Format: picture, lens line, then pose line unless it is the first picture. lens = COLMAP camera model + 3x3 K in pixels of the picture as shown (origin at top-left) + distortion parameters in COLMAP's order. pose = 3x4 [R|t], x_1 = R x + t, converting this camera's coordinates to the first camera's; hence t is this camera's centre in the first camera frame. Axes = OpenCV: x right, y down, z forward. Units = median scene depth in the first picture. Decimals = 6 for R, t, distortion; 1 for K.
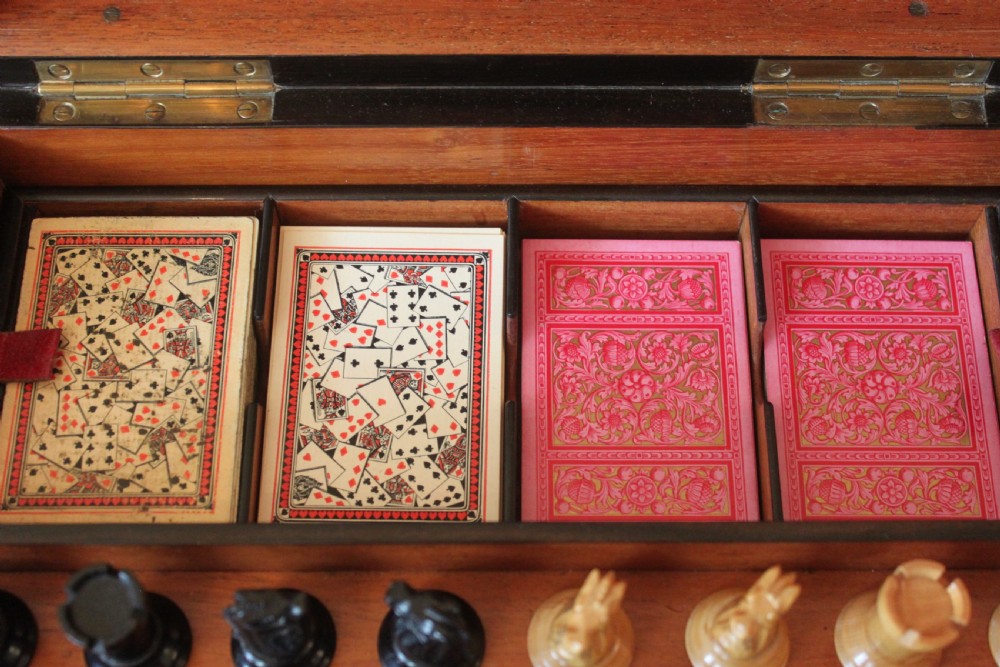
lens RADIAL K [[1297.8, 0, 496.9], [0, 1297.8, 282.1], [0, 0, 1]] dist [-0.017606, -0.004713]
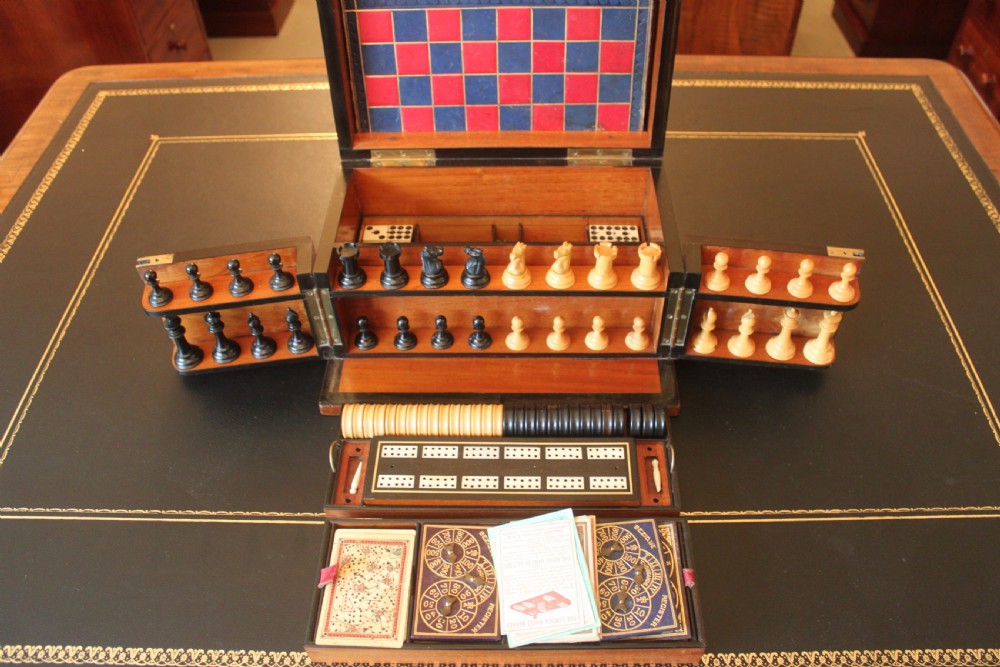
lens RADIAL K [[848.6, 0, 503.0], [0, 848.6, 348.8], [0, 0, 1]] dist [-0.186110, 0.157690]
pose [[0.999690, 0.001297, -0.024844, 0.077722], [-0.008568, 0.955499, -0.294869, 1.061211], [0.023356, 0.294990, 0.955215, -1.094329]]
